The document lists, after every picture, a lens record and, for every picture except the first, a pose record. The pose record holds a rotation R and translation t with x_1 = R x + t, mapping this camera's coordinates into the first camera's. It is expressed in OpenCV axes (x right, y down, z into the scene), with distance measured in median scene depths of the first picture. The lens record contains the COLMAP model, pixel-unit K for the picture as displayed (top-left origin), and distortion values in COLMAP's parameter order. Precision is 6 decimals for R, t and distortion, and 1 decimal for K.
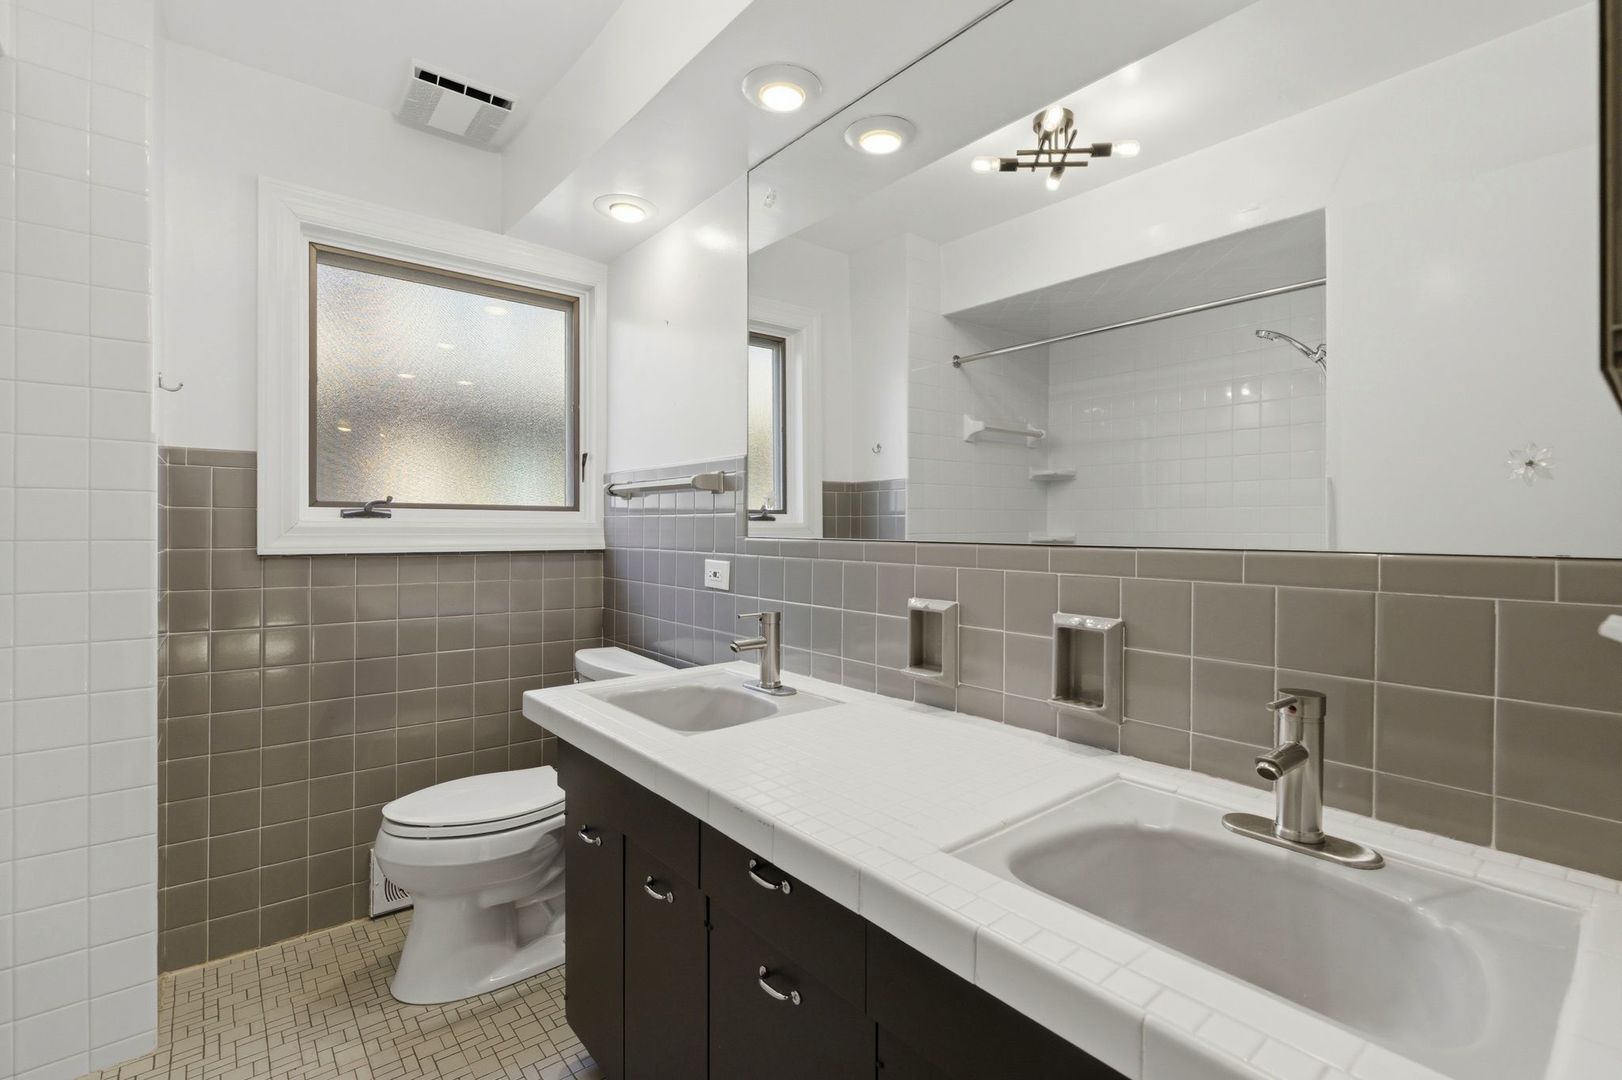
lens RADIAL K [[743.0, 0, 821.4], [0, 743.0, 529.1], [0, 0, 1]] dist [-0.002892, -0.000476]
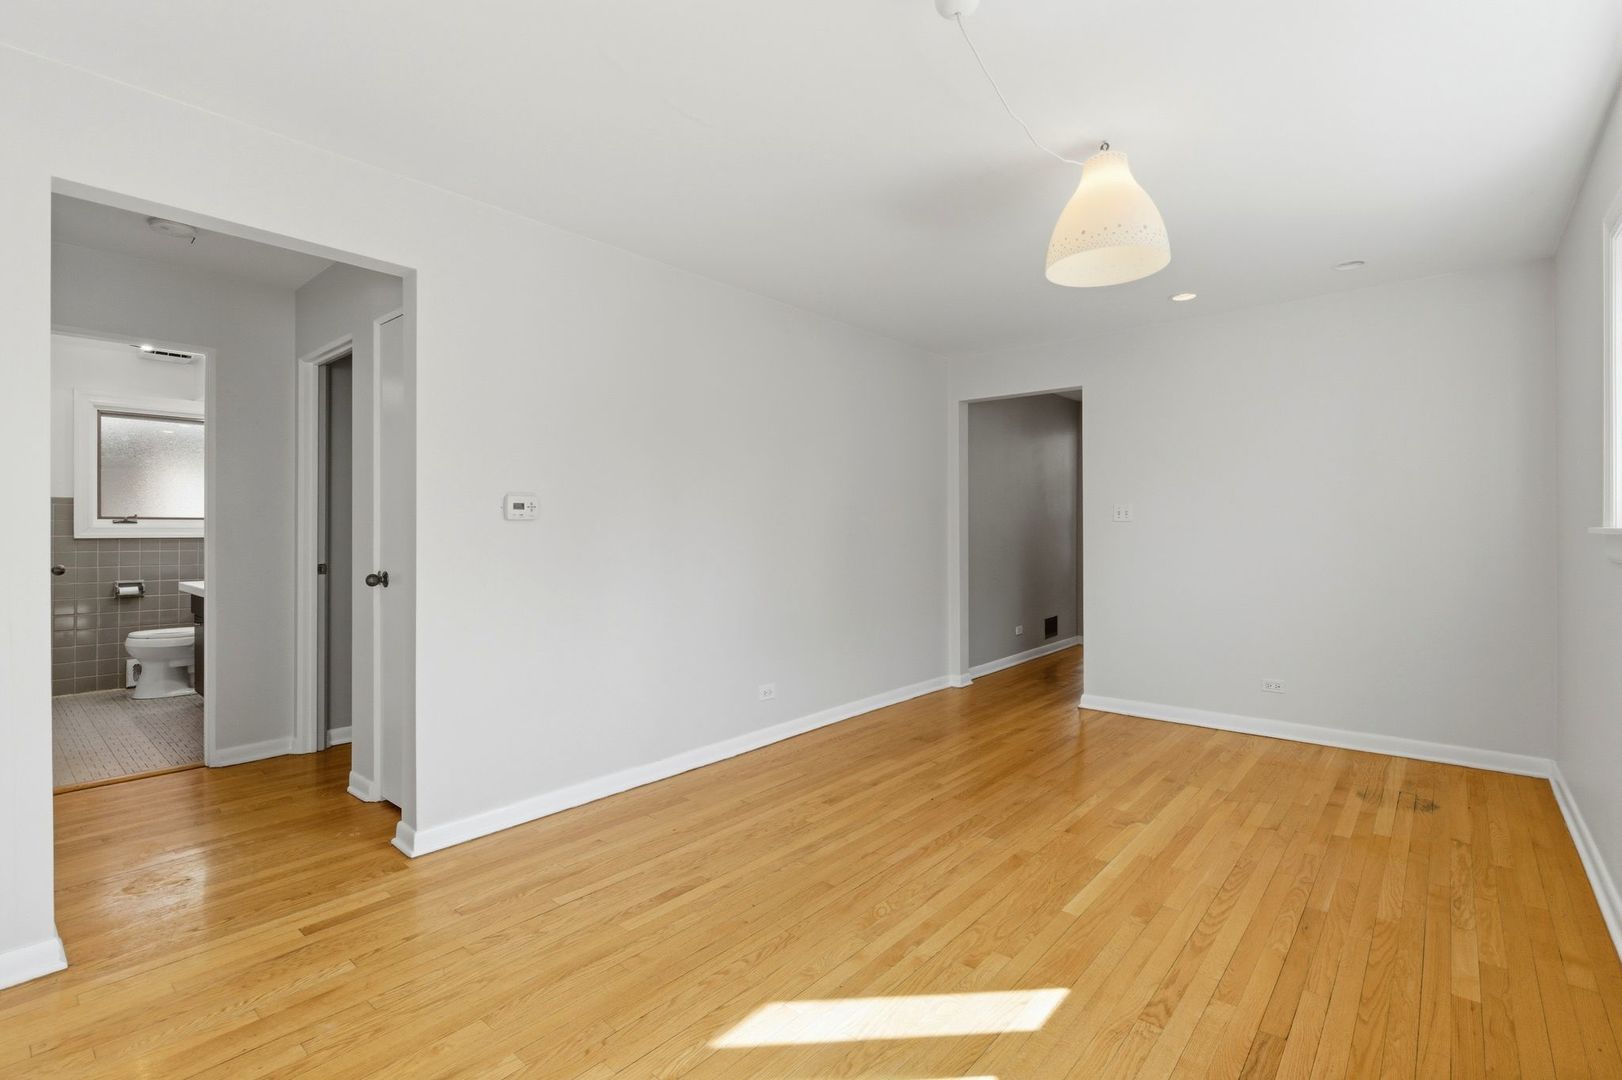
lens RADIAL K [[743.0, 0, 821.4], [0, 743.0, 529.1], [0, 0, 1]] dist [-0.002892, -0.000476]
pose [[0.985025, -0.007040, 0.172269, 1.238707], [0.008149, 0.999950, -0.005735, 0.036512], [-0.172220, 0.007053, 0.985033, -1.814373]]
